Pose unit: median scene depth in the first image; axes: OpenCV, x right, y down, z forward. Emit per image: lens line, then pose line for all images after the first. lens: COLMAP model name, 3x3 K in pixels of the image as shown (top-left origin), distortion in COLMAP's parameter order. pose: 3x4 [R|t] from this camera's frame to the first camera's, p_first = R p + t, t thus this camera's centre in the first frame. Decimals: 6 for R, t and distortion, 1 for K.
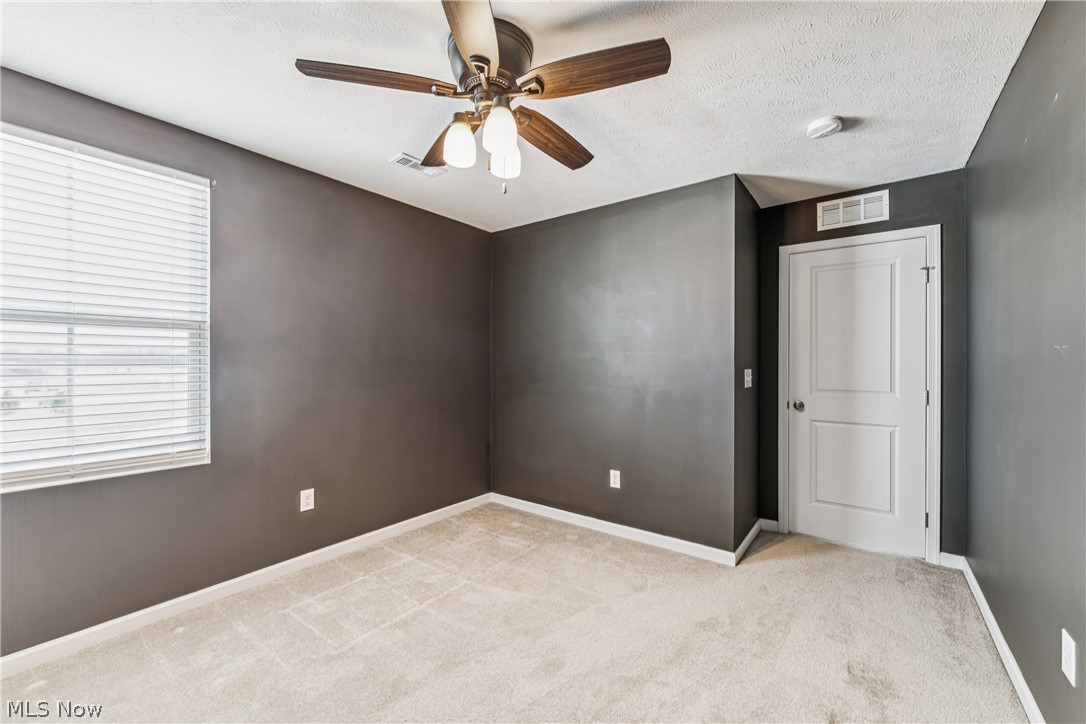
lens RADIAL K [[444.1, 0, 543.0], [0, 444.1, 362.0], [0, 0, 1]] dist [-0.008305, -0.000245]
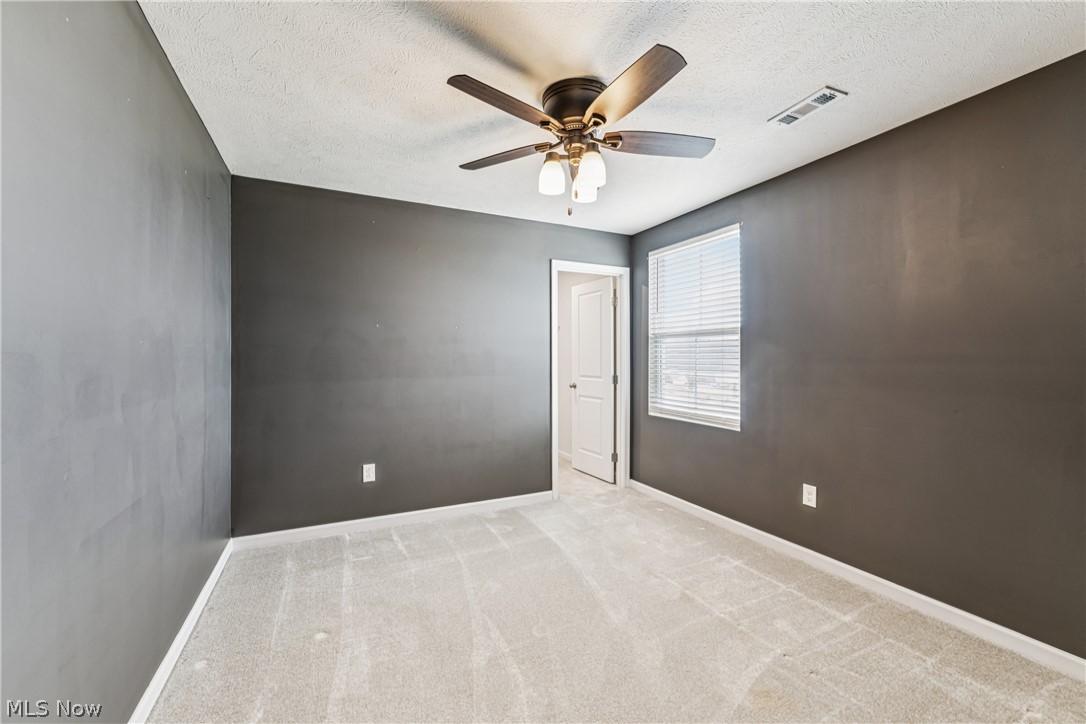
lens RADIAL K [[447.8, 0, 537.8], [0, 447.8, 357.0], [0, 0, 1]] dist [0.000741, -0.000079]
pose [[-0.477104, -0.003161, -0.878841, 0.647885], [-0.002023, 0.999995, -0.002499, 0.004623], [0.878844, 0.000586, -0.477108, 0.952433]]
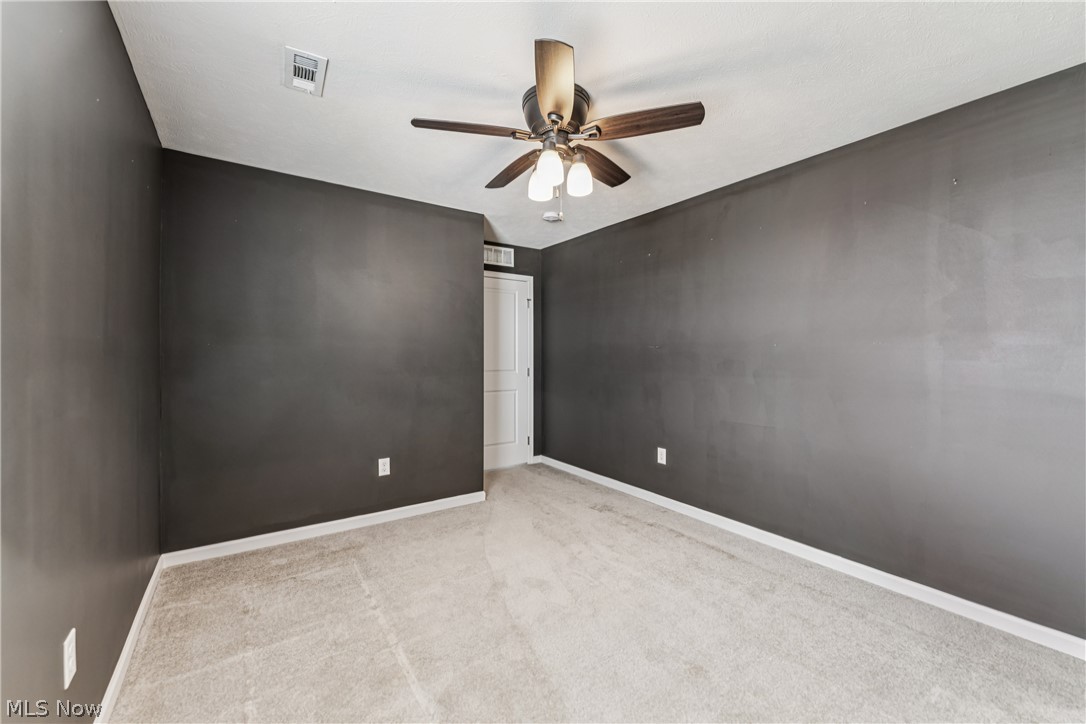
lens RADIAL K [[447.8, 0, 537.8], [0, 447.8, 357.0], [0, 0, 1]] dist [0.000741, -0.000079]
pose [[0.288625, -0.004102, 0.957433, -0.848124], [0.001744, 0.999991, 0.003759, 0.012675], [-0.957441, 0.000585, 0.288630, 0.441058]]
